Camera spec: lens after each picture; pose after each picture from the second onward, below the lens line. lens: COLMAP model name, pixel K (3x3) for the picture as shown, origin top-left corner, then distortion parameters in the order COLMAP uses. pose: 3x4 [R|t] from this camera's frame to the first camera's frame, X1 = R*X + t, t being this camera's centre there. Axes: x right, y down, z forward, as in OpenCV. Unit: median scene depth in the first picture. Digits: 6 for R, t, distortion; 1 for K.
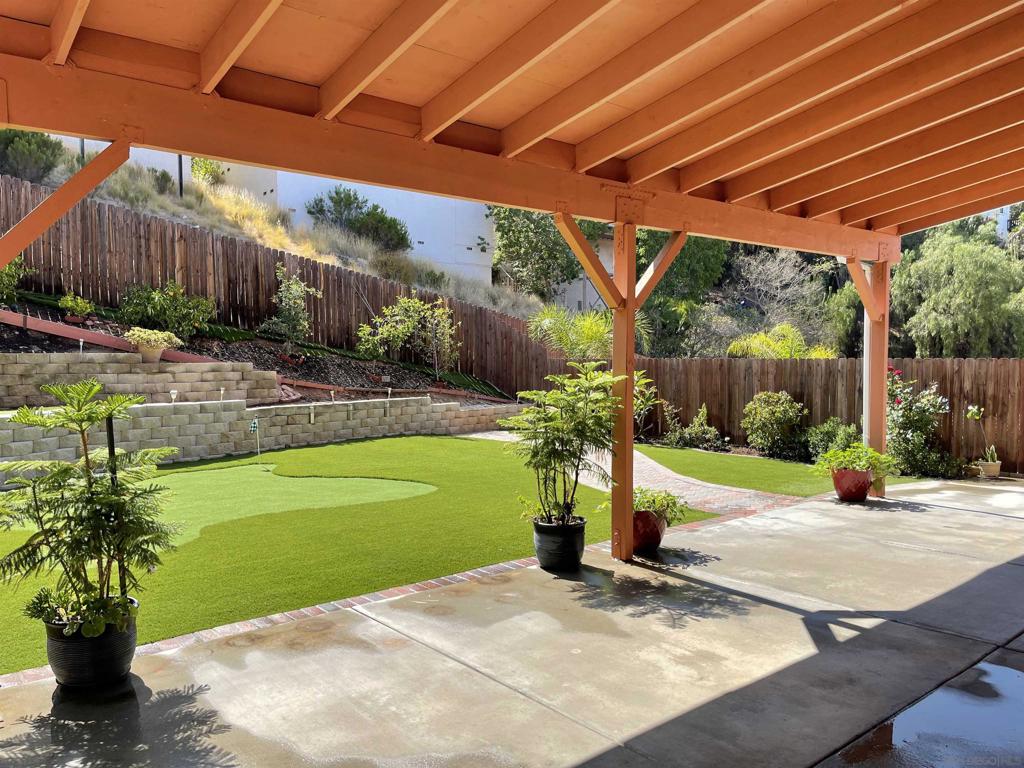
lens RADIAL K [[769.6, 0, 527.2], [0, 769.6, 399.2], [0, 0, 1]] dist [0.082447, -0.115754]
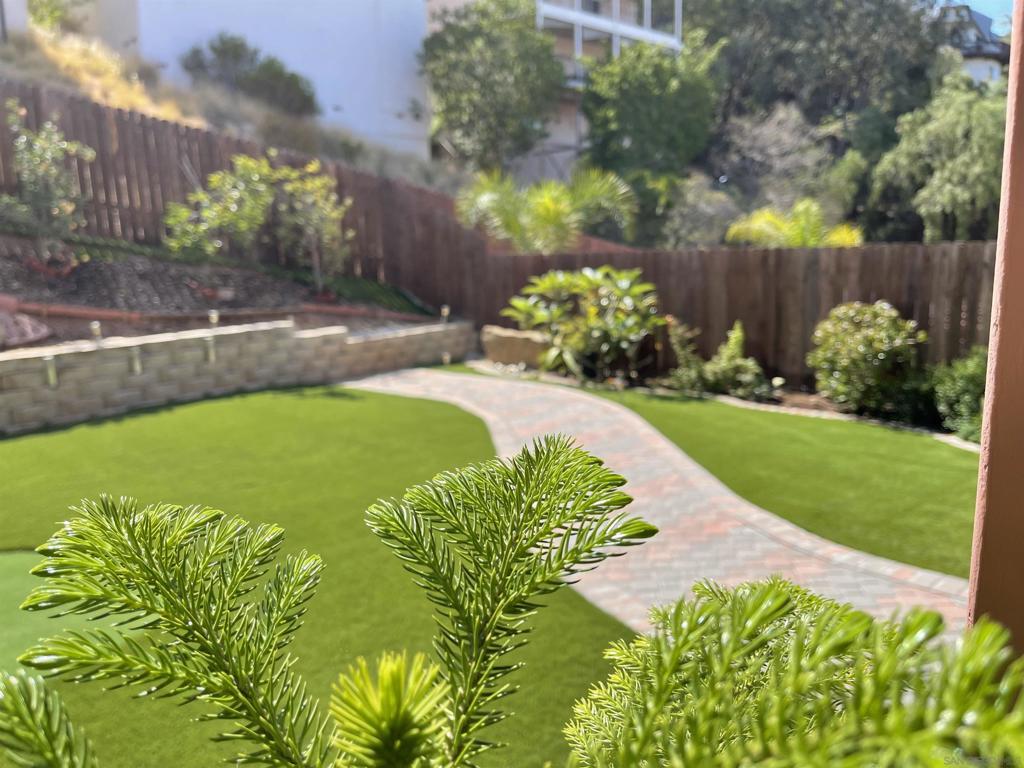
lens RADIAL K [[788.8, 0, 522.9], [0, 788.8, 388.4], [0, 0, 1]] dist [0.072527, -0.117052]
pose [[0.998639, -0.032936, 0.040440, 0.030143], [0.027808, 0.992215, 0.121391, -0.023321], [-0.044123, -0.120101, 0.991781, 0.363017]]
